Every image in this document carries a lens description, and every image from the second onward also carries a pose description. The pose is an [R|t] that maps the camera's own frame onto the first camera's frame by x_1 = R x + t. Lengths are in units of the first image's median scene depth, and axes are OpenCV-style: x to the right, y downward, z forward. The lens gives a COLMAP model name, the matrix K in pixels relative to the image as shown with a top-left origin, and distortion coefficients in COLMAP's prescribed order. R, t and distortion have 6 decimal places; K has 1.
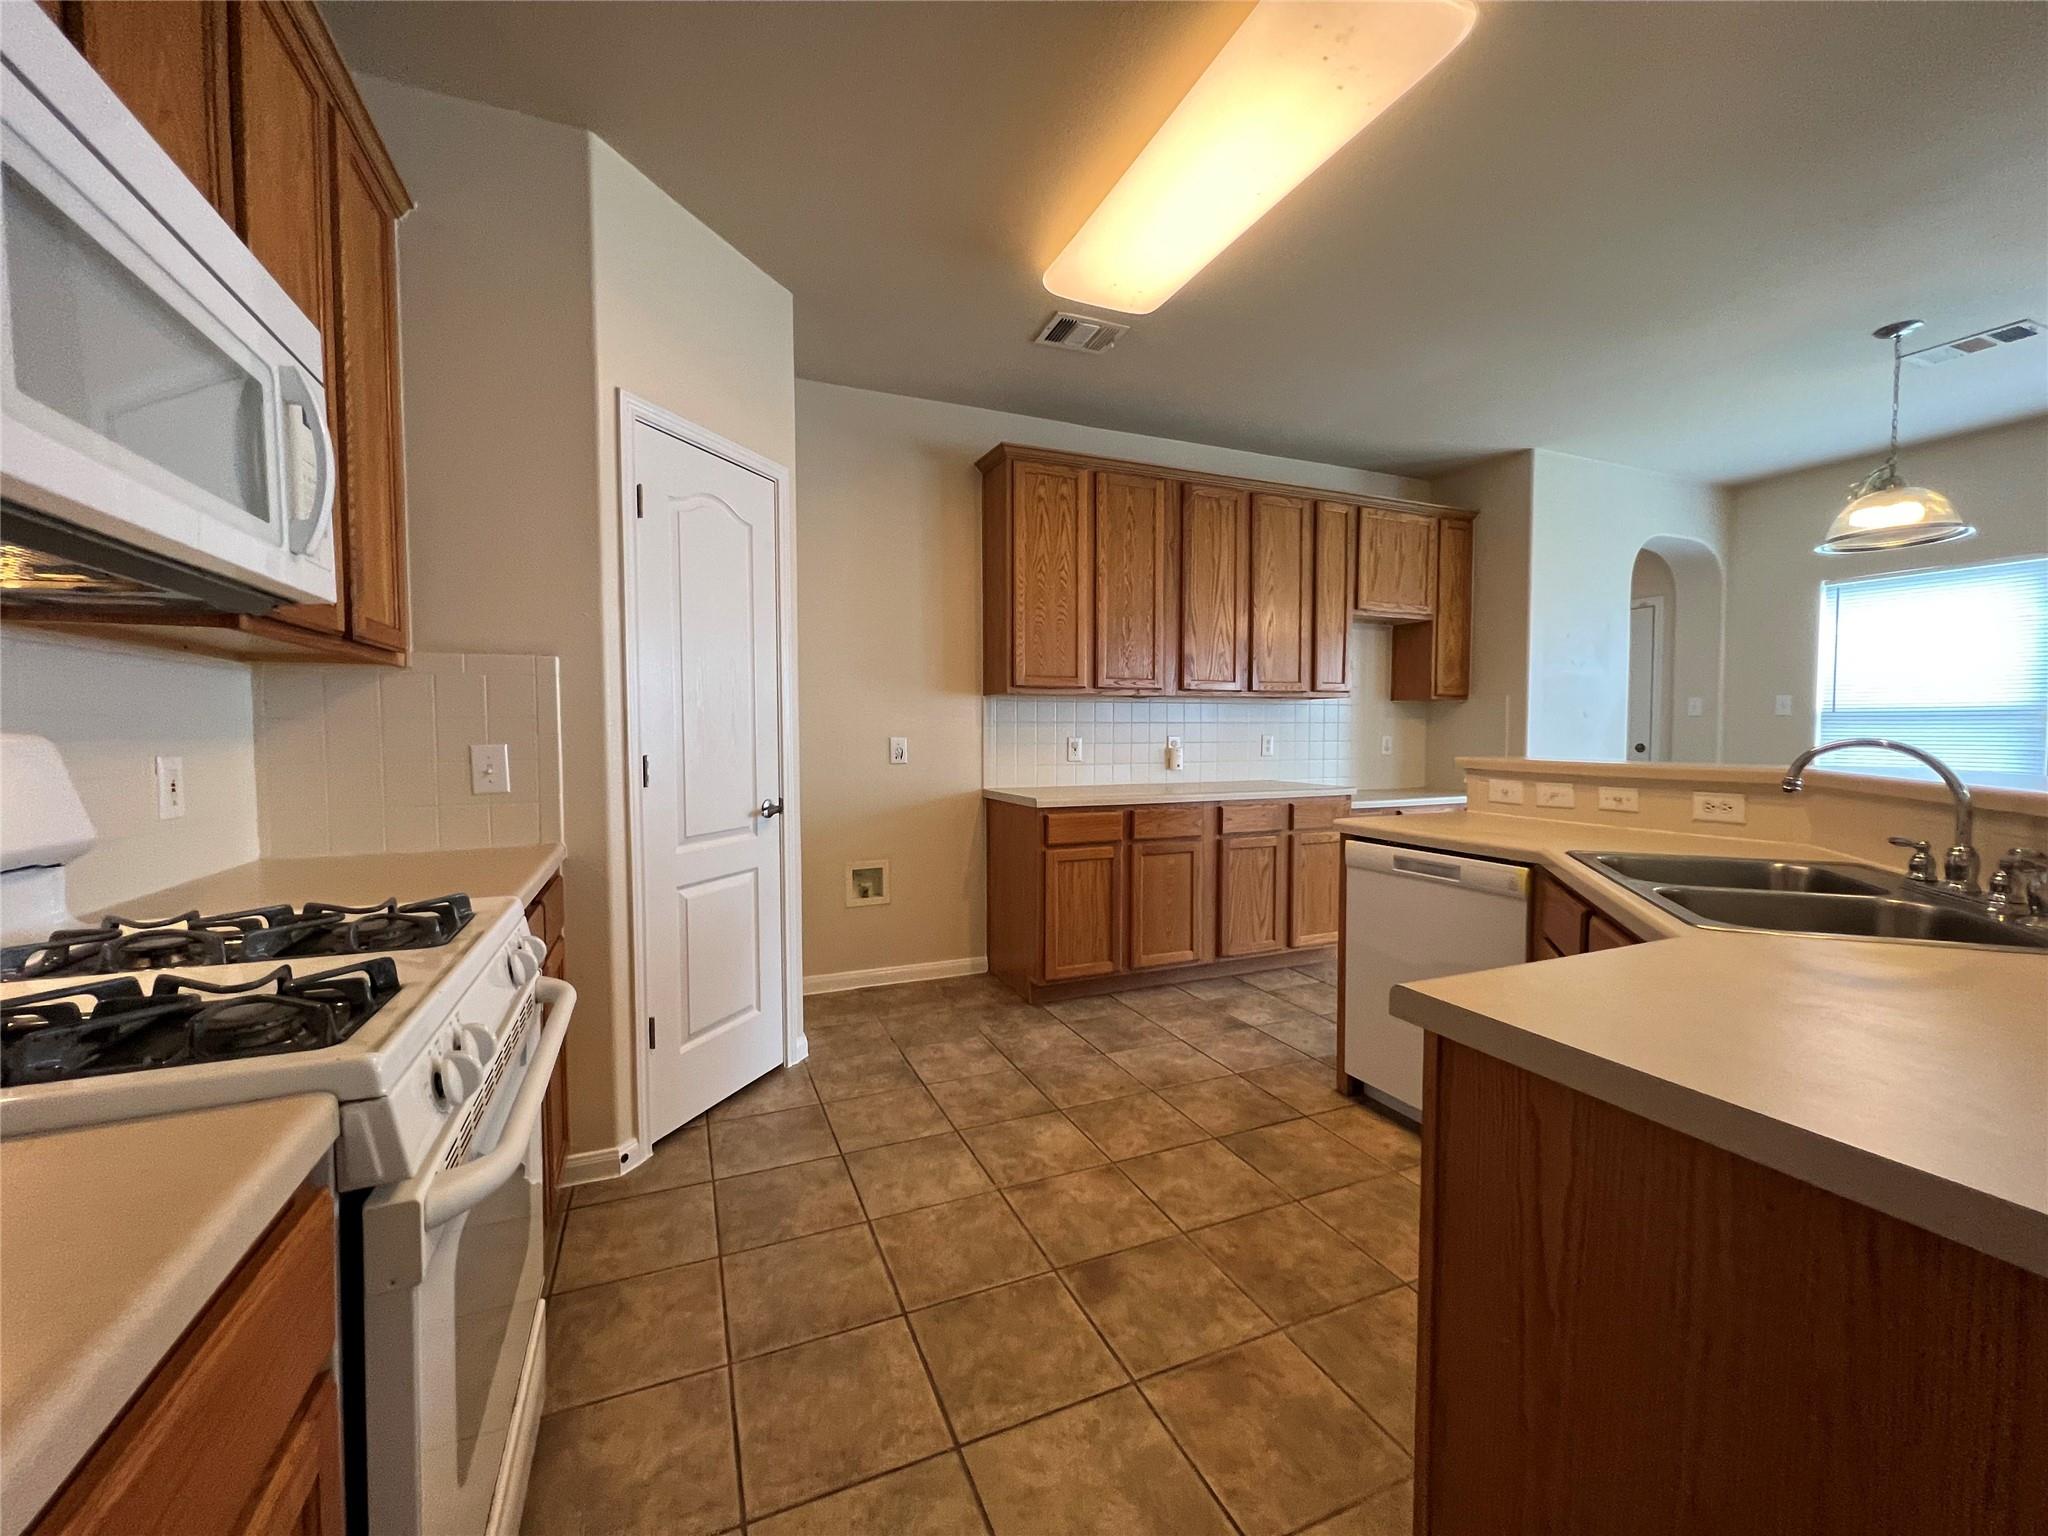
lens RADIAL K [[827.9, 0, 1021.0], [0, 827.9, 754.9], [0, 0, 1]] dist [0.000791, -0.000015]
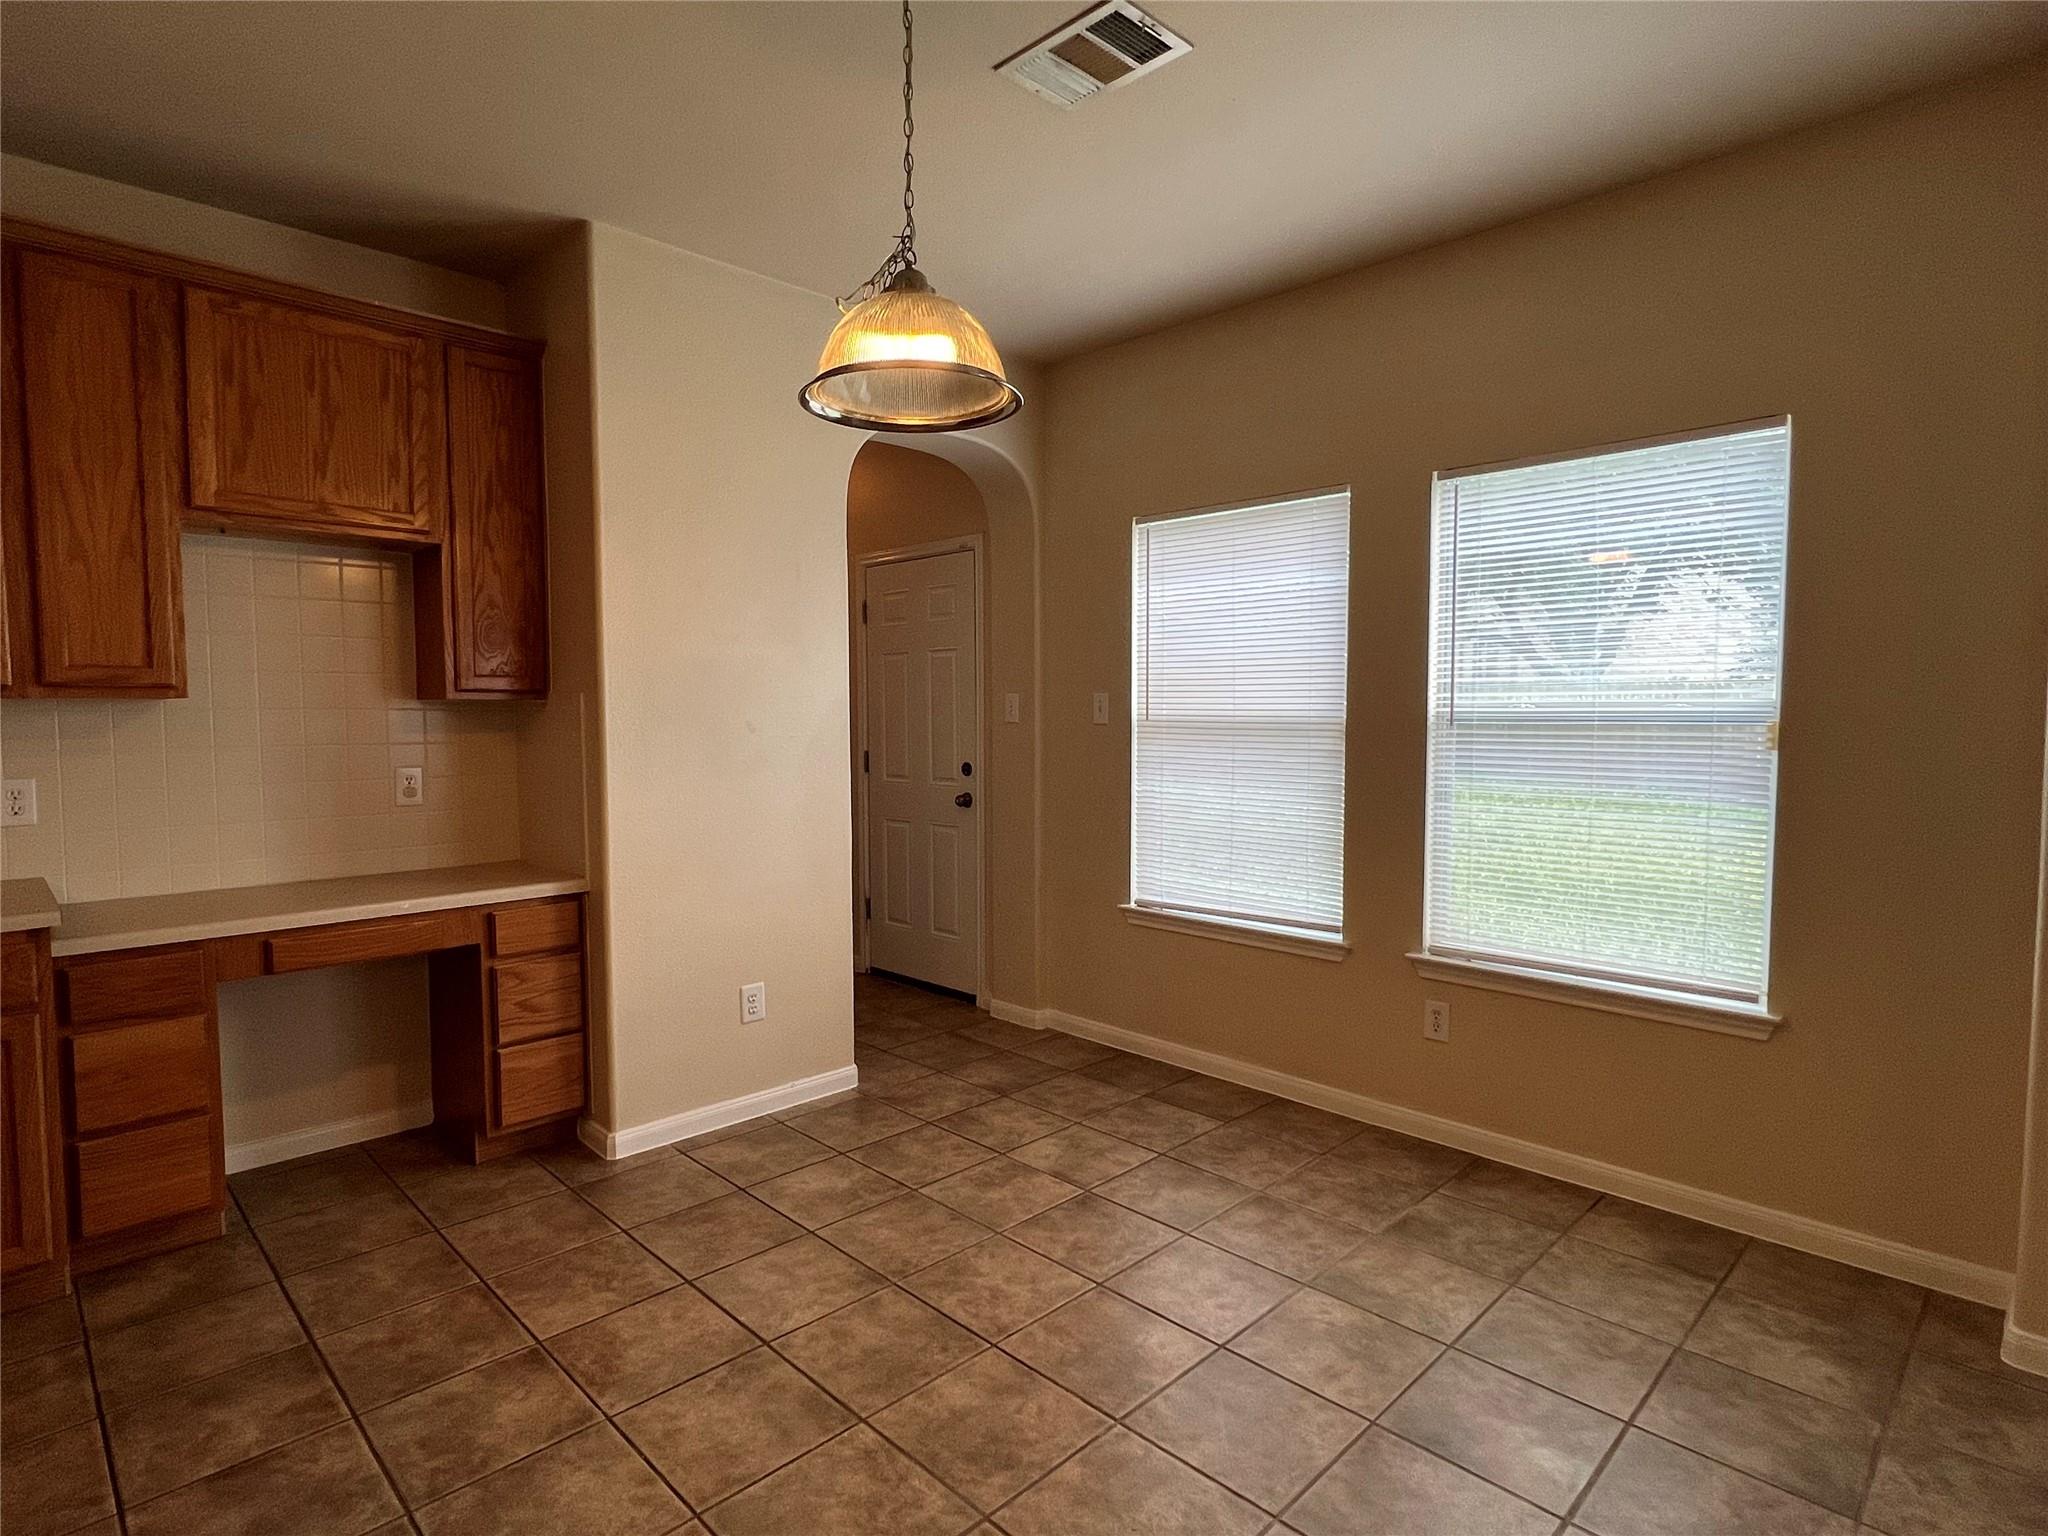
lens RADIAL K [[1067.7, 0, 1024.0], [0, 1067.7, 768.0], [0, 0, 1]] dist [-0.001004, -0.000256]
pose [[0.927962, -0.020750, 0.372098, 0.666605], [0.010137, 0.999485, 0.030457, -0.047310], [-0.372538, -0.024491, 0.927694, 0.290887]]
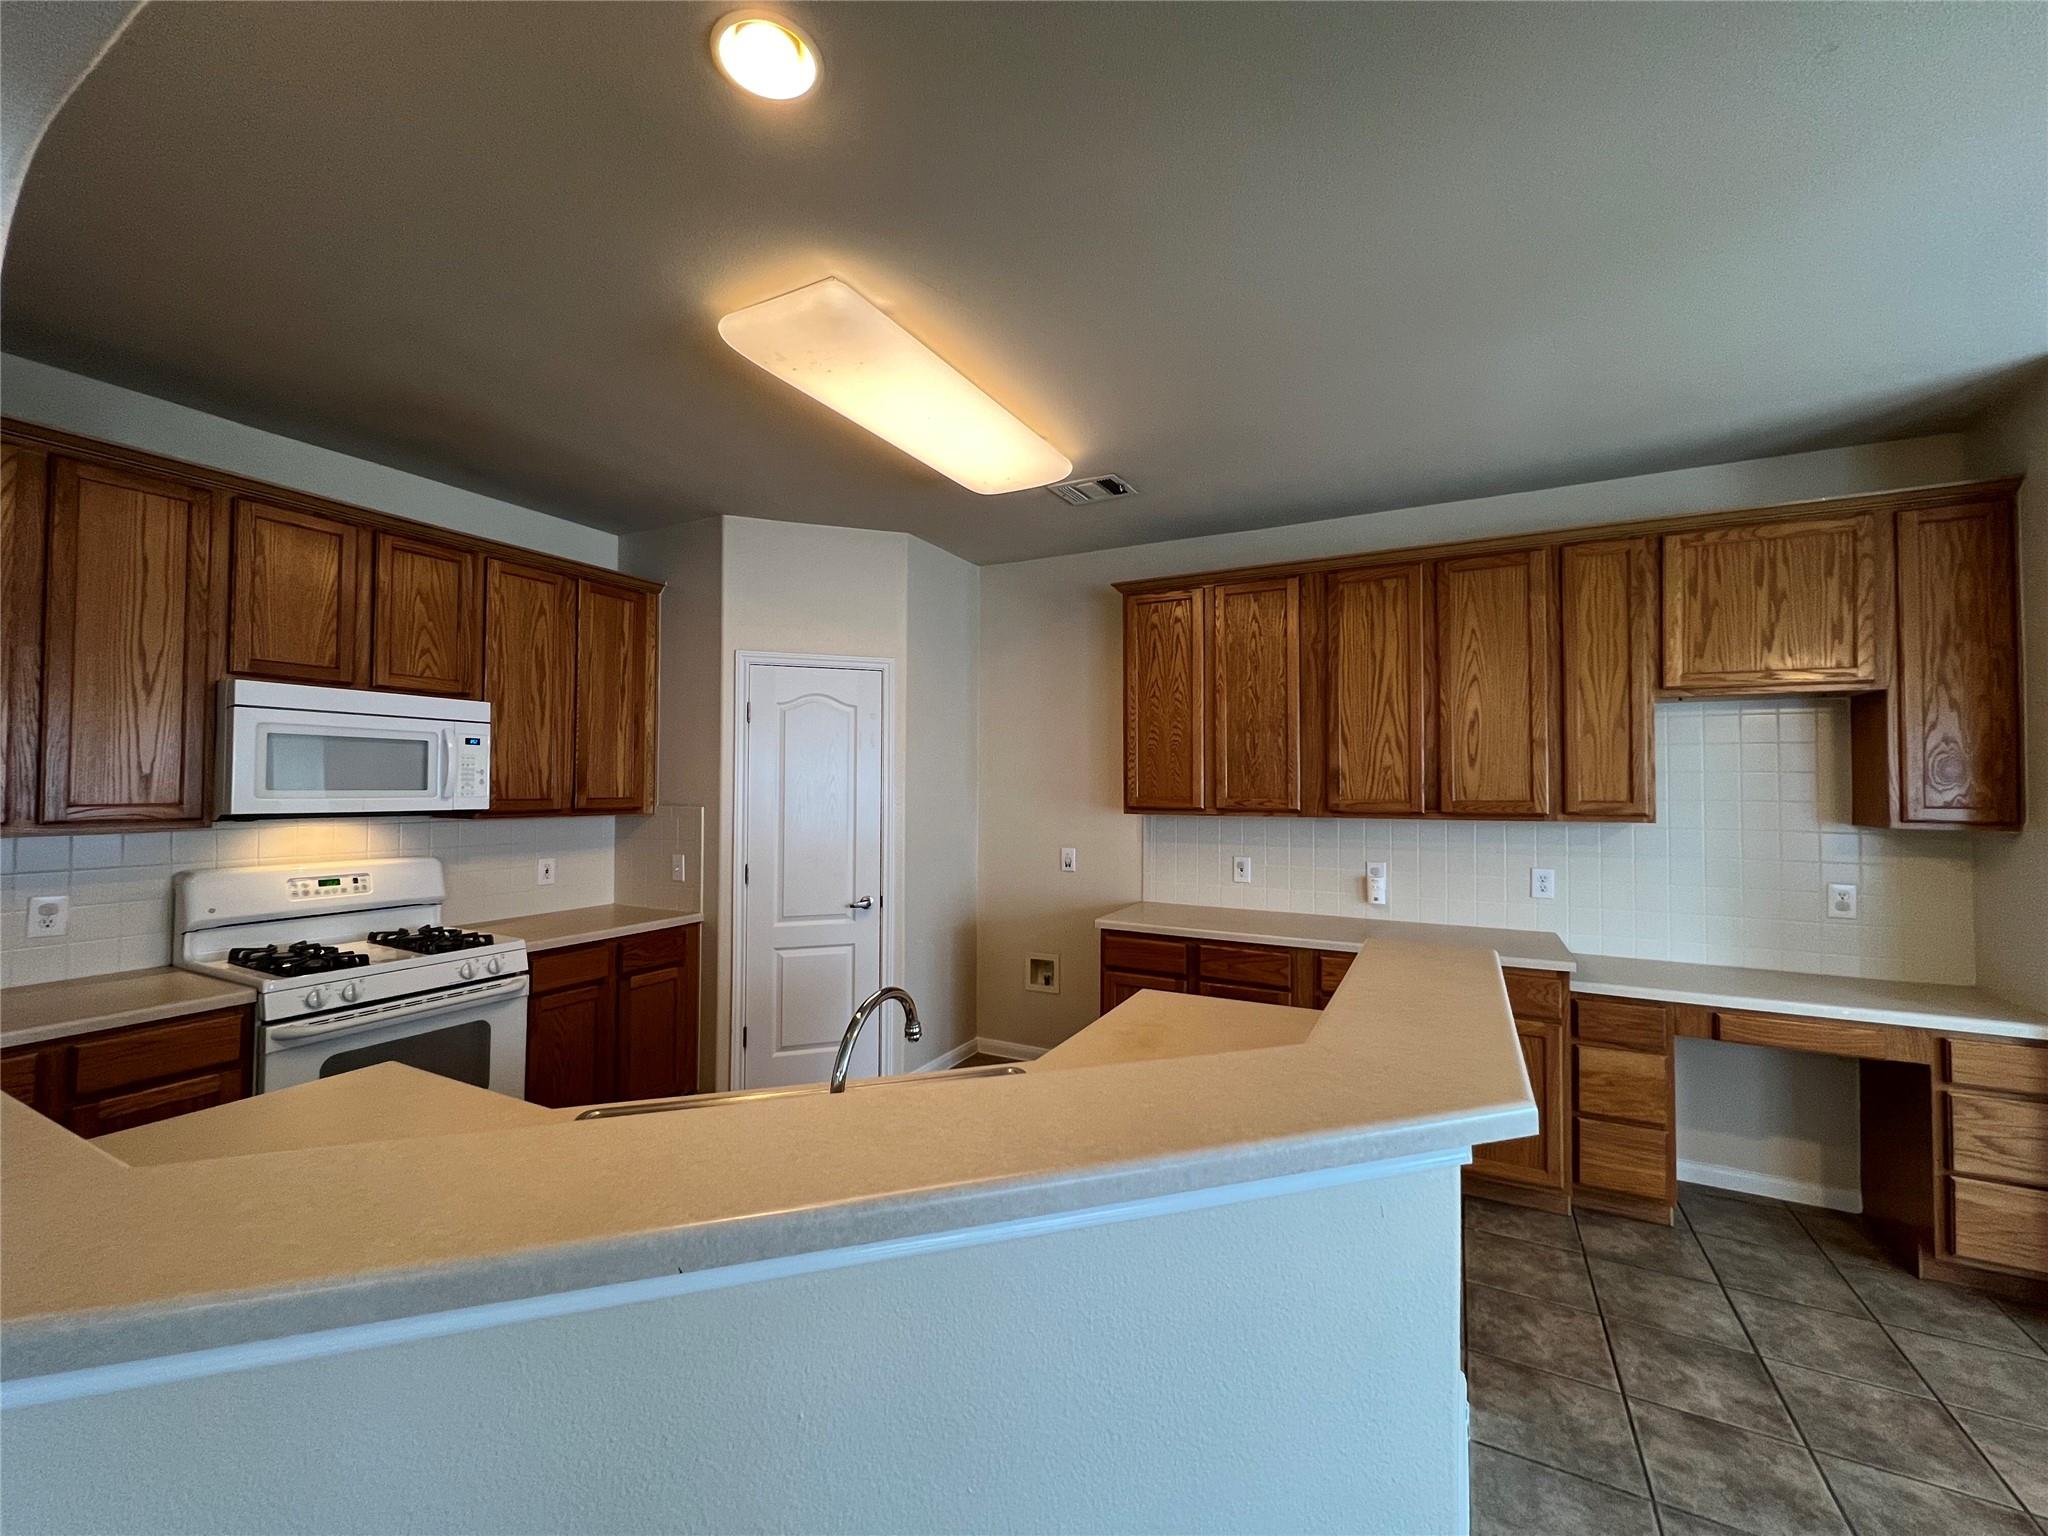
lens RADIAL K [[819.5, 0, 1022.4], [0, 819.5, 766.2], [0, 0, 1]] dist [0.001550, -0.000213]
pose [[0.627970, -0.014643, -0.778100, 0.642886], [-0.030202, 0.998611, -0.043168, -0.077819], [0.777651, 0.050609, 0.626656, 0.218450]]
